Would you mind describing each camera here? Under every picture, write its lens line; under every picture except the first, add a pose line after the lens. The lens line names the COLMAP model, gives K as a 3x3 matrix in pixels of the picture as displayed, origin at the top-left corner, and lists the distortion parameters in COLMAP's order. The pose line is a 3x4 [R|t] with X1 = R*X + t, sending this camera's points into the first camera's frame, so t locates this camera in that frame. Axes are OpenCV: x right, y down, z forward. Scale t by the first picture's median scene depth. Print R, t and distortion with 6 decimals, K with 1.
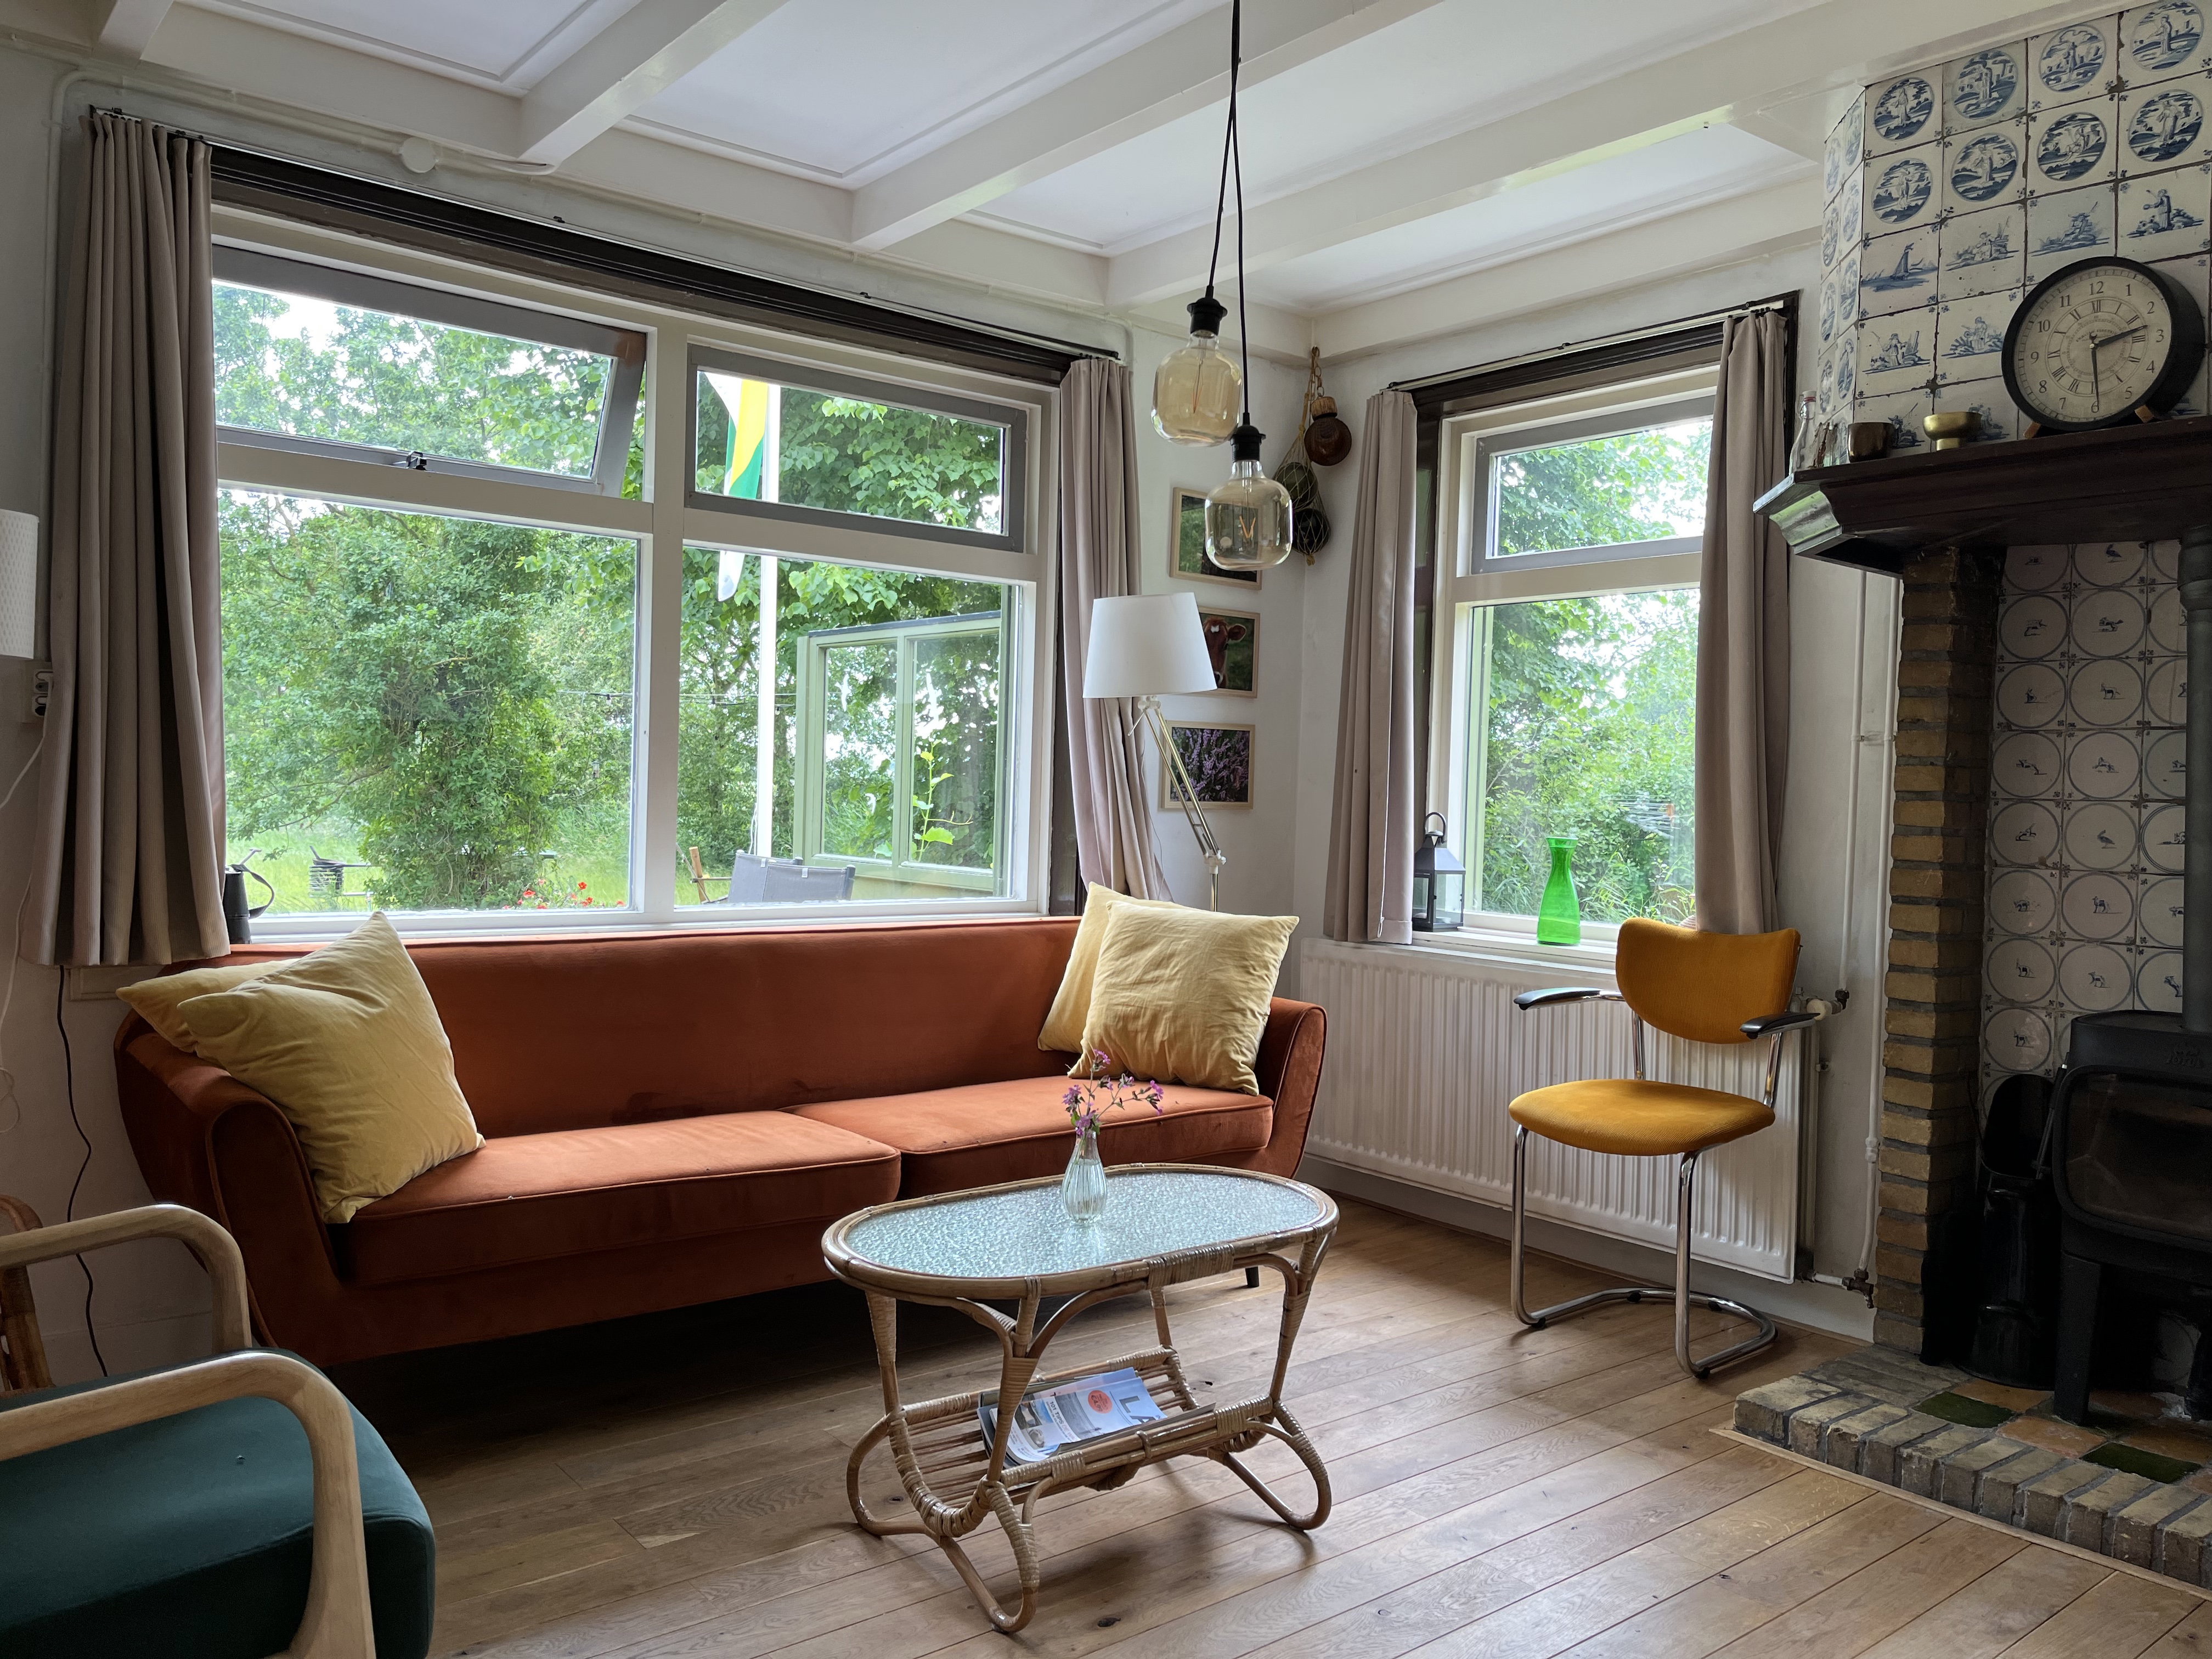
lens RADIAL K [[1662.3, 0, 1101.1], [0, 1662.3, 817.5], [0, 0, 1]] dist [0.083498, -0.087622]
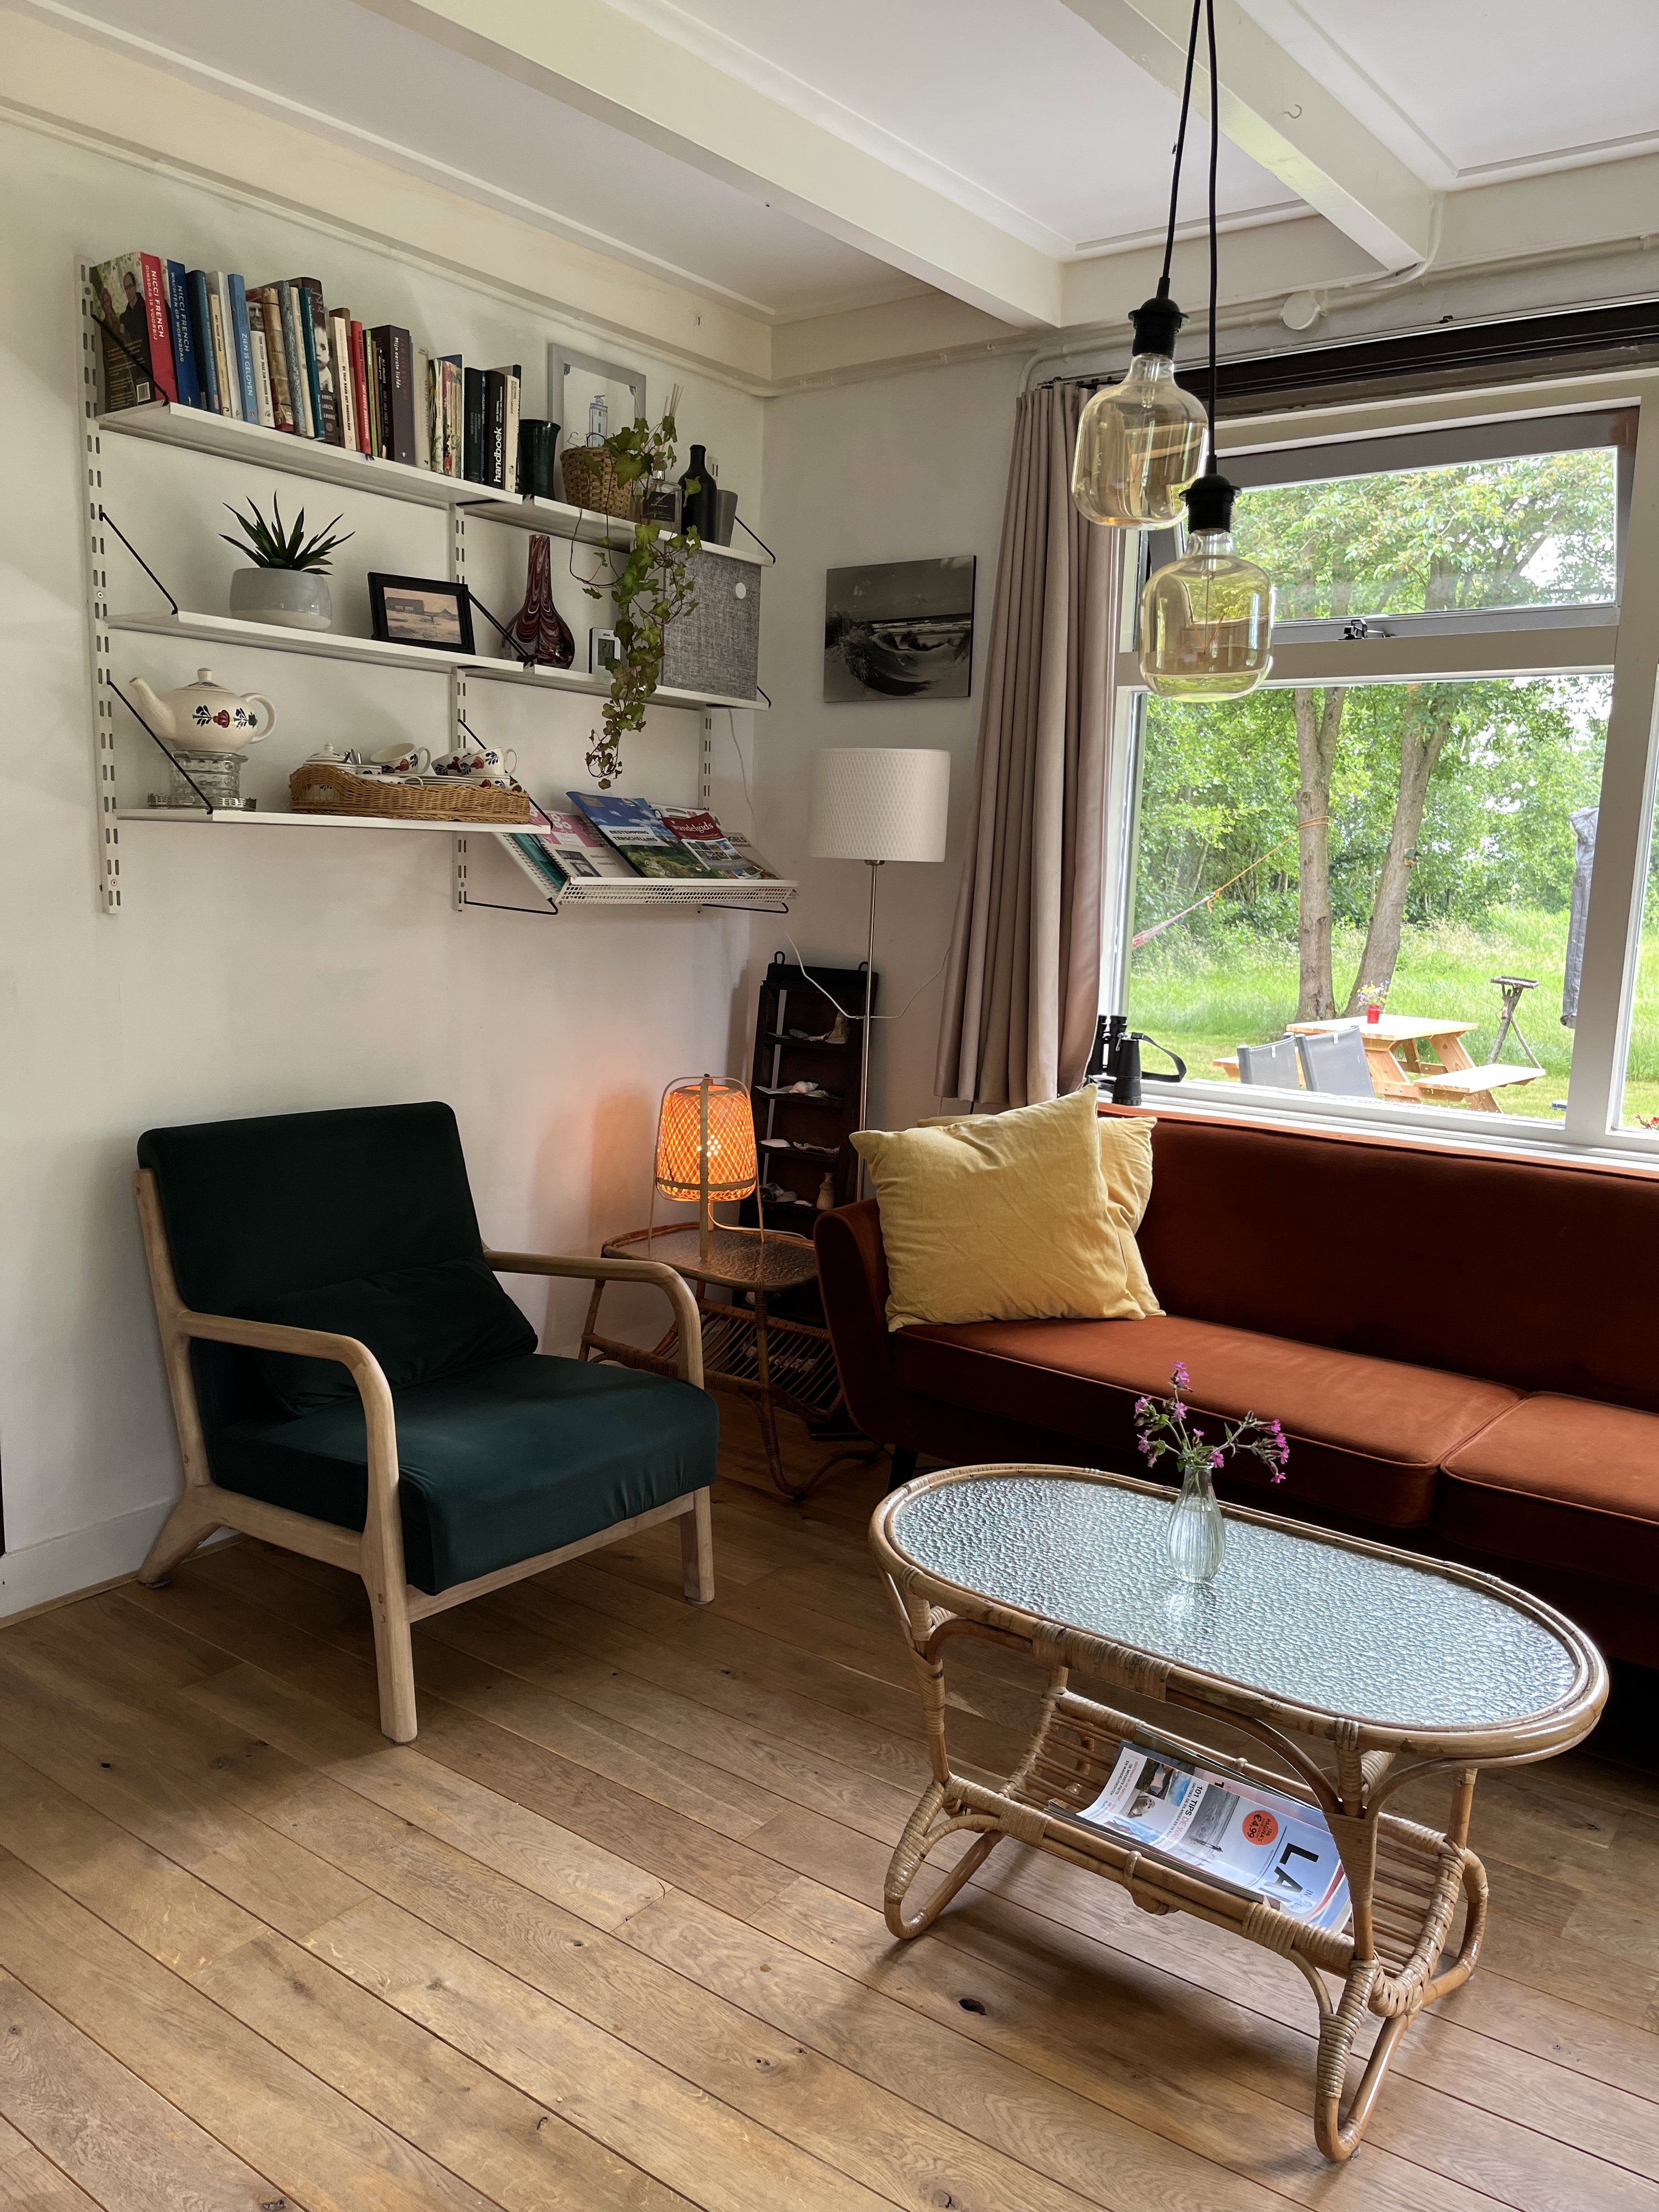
lens RADIAL K [[1668.4, 0, 796.5], [0, 1668.4, 1134.2], [0, 0, 1]] dist [0.004789, 0.004951]
pose [[0.233864, 0.142024, -0.961840, 0.391910], [-0.040895, 0.989835, 0.136215, -0.035563], [0.971409, 0.007478, 0.237295, 0.383605]]
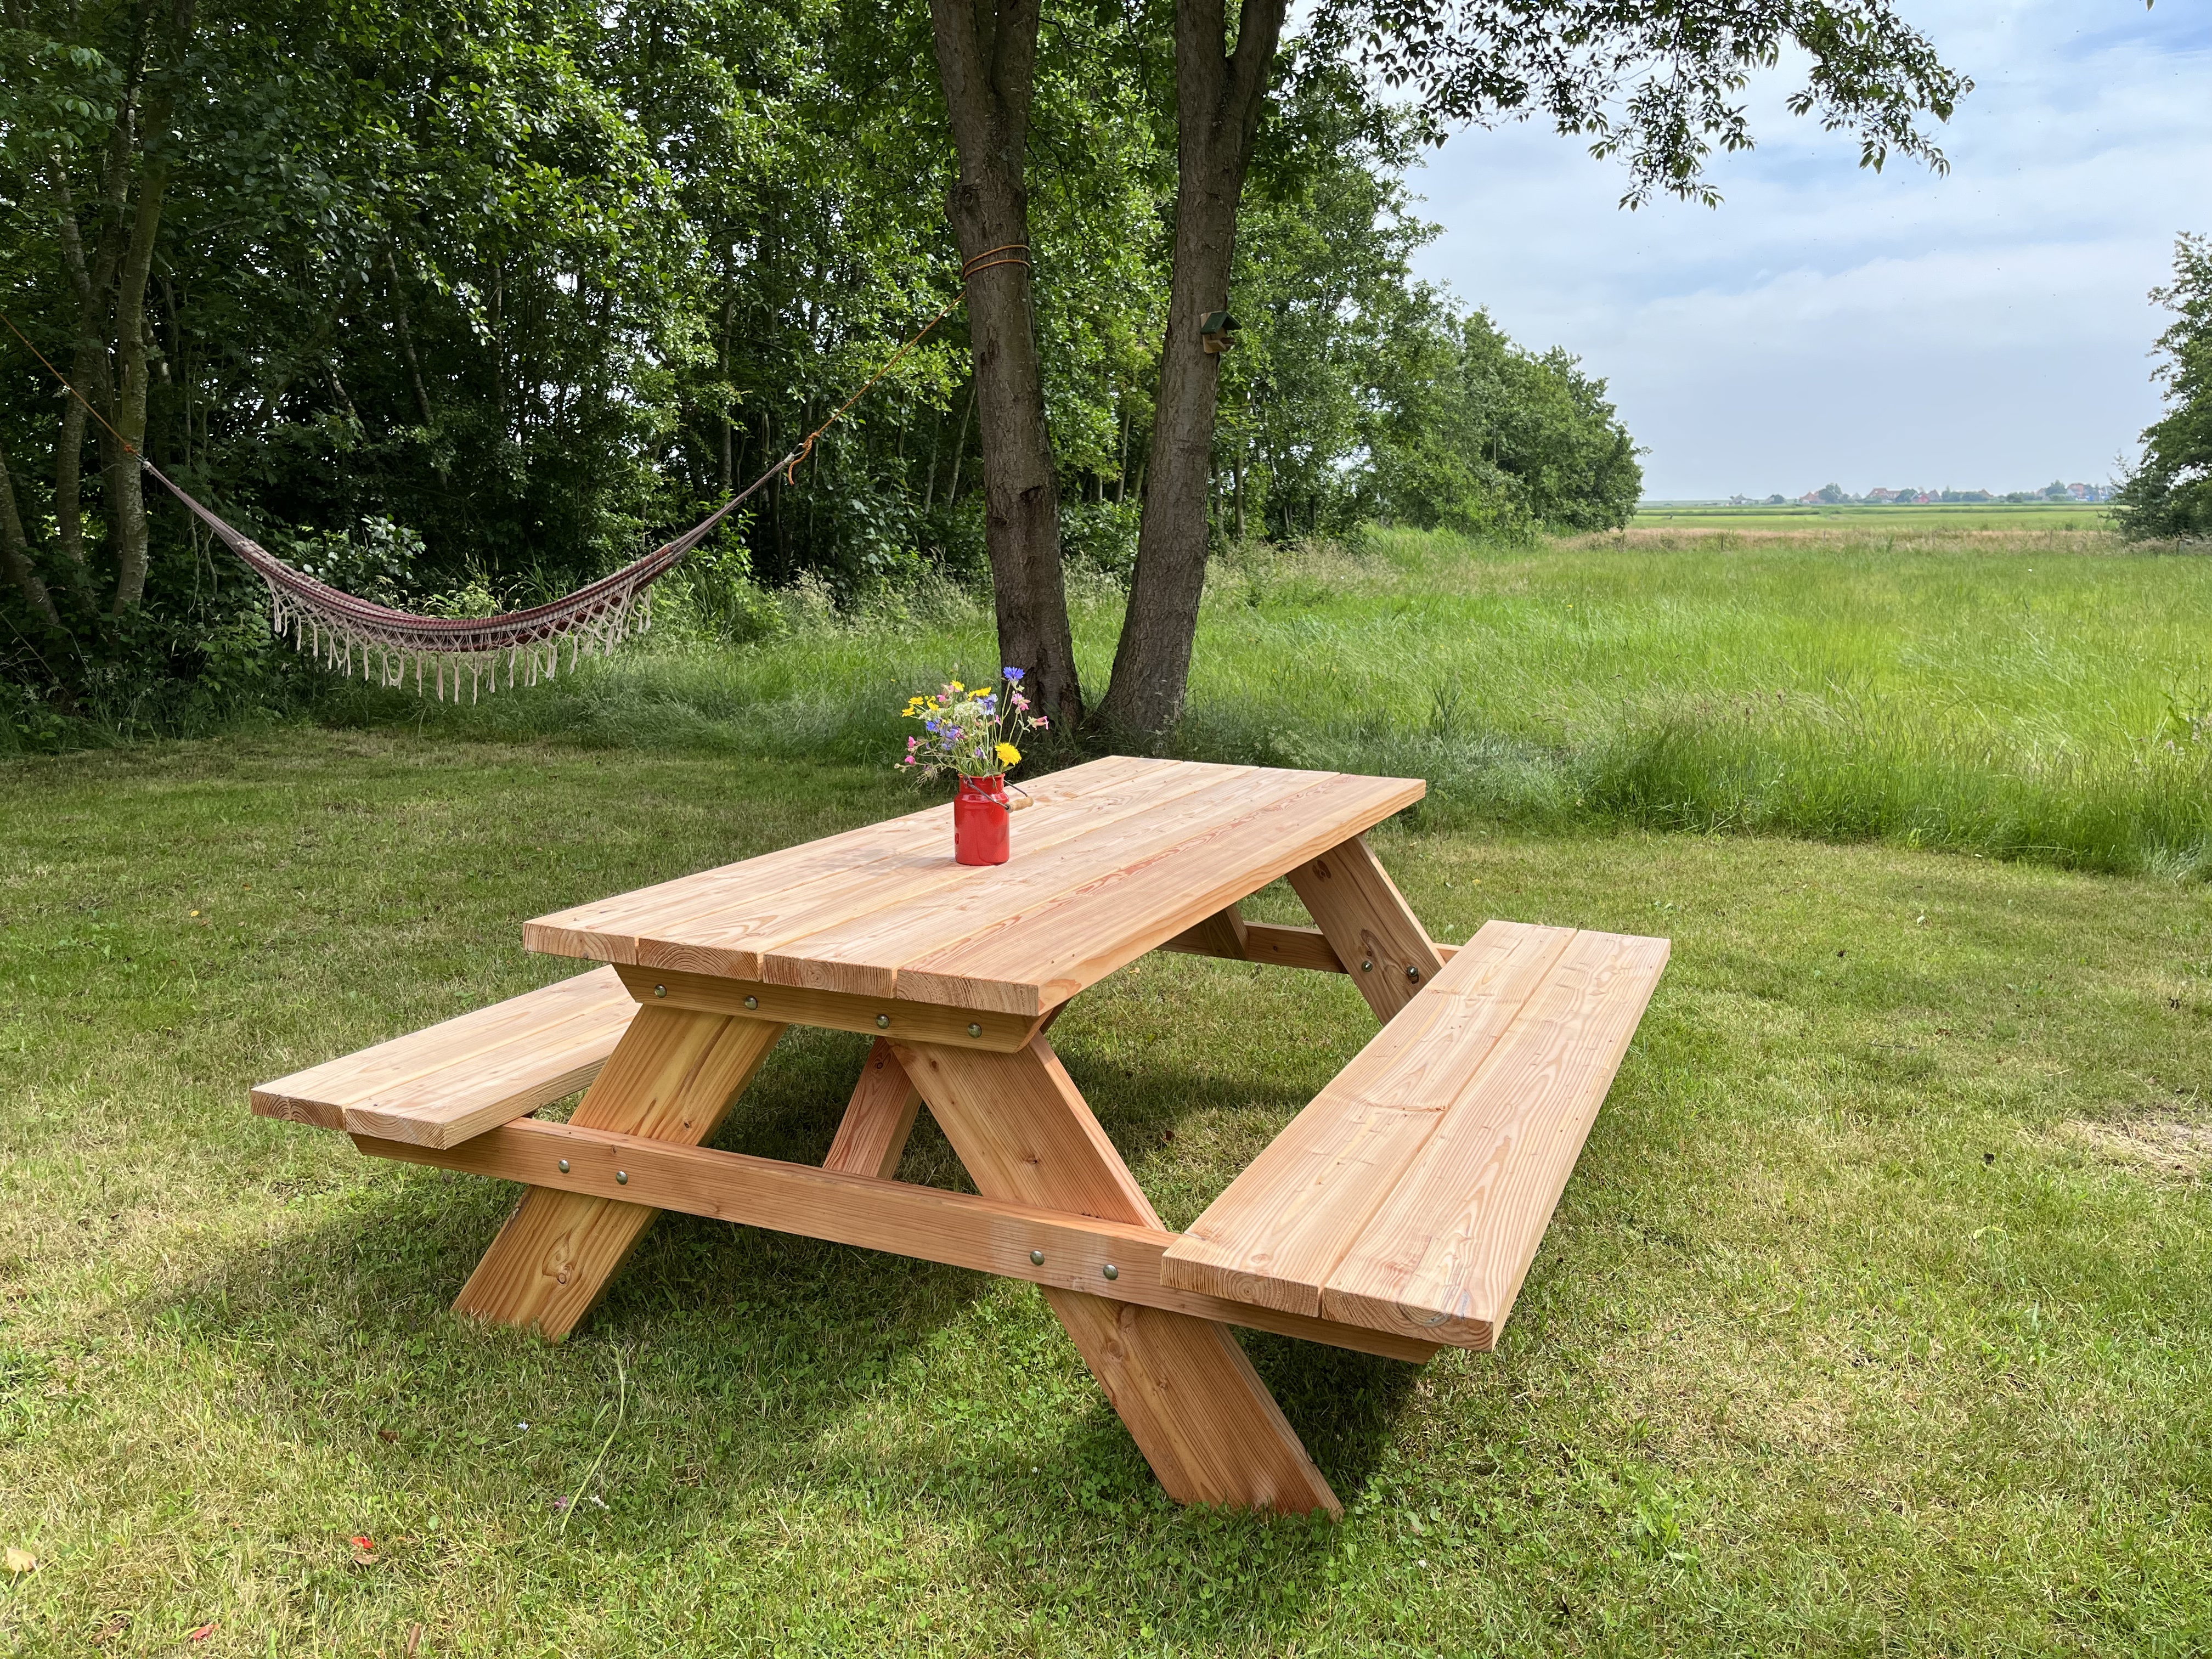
lens RADIAL K [[1700.7, 0, 1106.0], [0, 1700.7, 829.5], [0, 0, 1]] dist [0.064362, -0.085445]
pose [[0.465561, 0.137435, -0.874280, -1.782824], [-0.002895, 0.988100, 0.153785, 0.025718], [0.885011, -0.069065, 0.460419, 1.903636]]
